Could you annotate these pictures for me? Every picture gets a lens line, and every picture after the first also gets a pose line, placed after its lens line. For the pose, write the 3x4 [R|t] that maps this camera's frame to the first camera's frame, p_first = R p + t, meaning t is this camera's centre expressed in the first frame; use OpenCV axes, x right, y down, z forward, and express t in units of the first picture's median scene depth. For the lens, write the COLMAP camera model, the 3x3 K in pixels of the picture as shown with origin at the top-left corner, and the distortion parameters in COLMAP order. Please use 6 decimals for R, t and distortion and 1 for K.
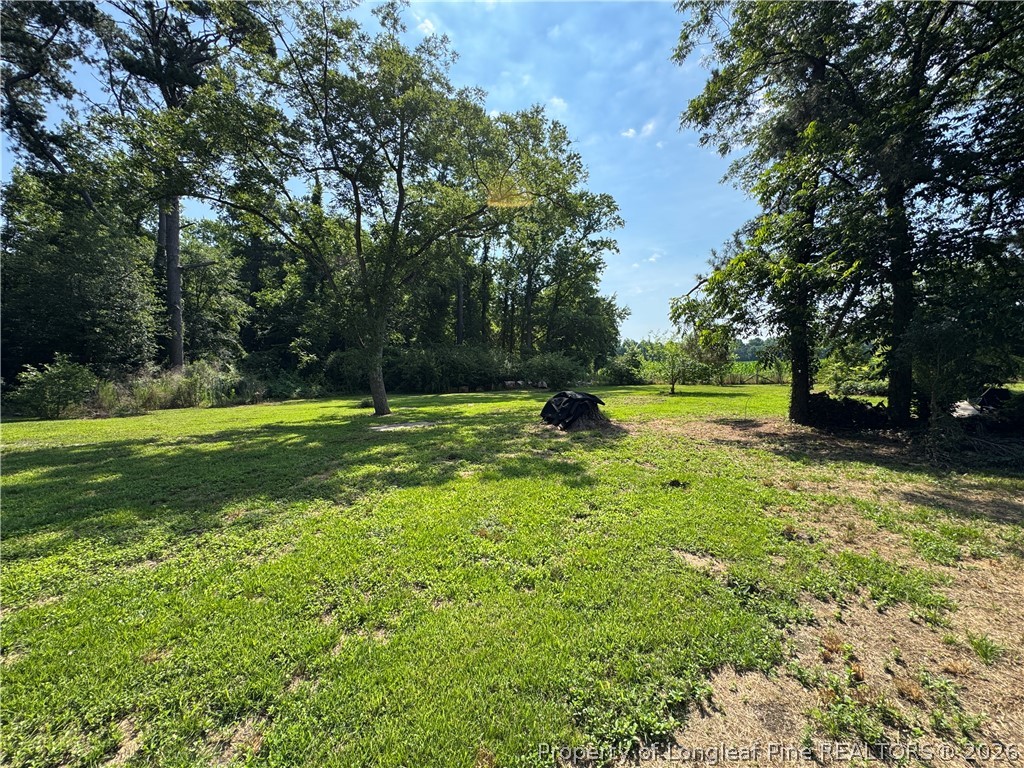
lens RADIAL K [[408.2, 0, 511.2], [0, 408.2, 383.5], [0, 0, 1]] dist [-0.004349, 0.000902]
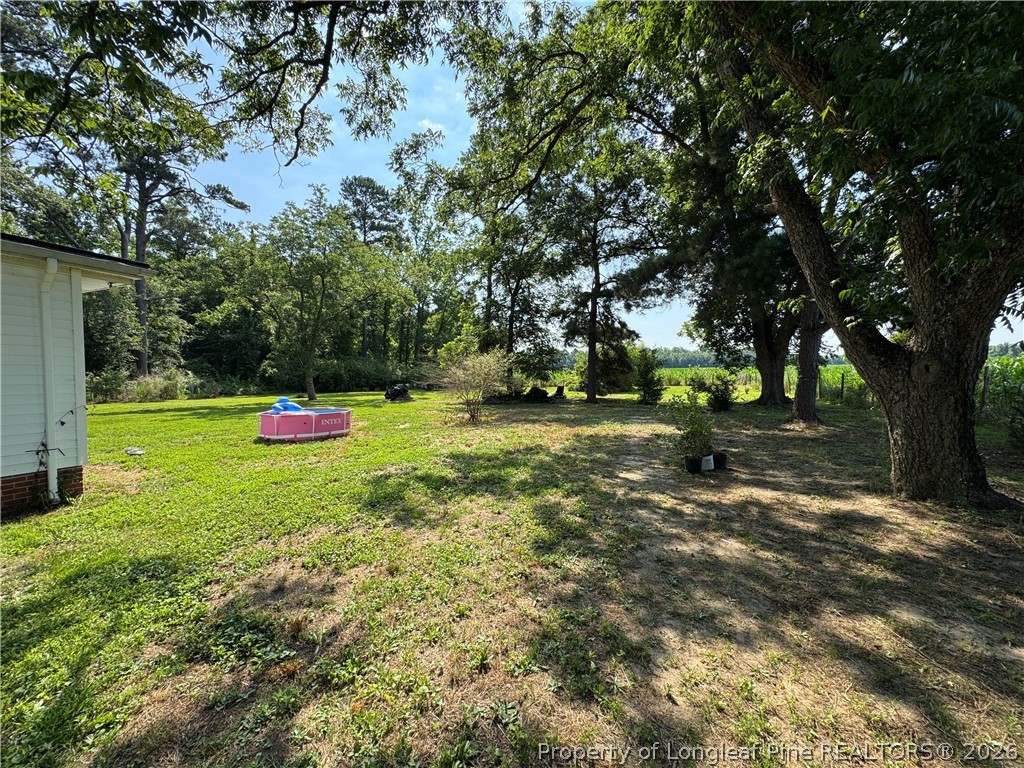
lens RADIAL K [[408.2, 0, 513.4], [0, 408.2, 387.0], [0, 0, 1]] dist [-0.004349, 0.000902]
pose [[0.979958, 0.002742, 0.199185, 0.095878], [-0.002608, 0.999996, -0.000935, 0.005145], [-0.199186, 0.000397, 0.979962, -0.455896]]
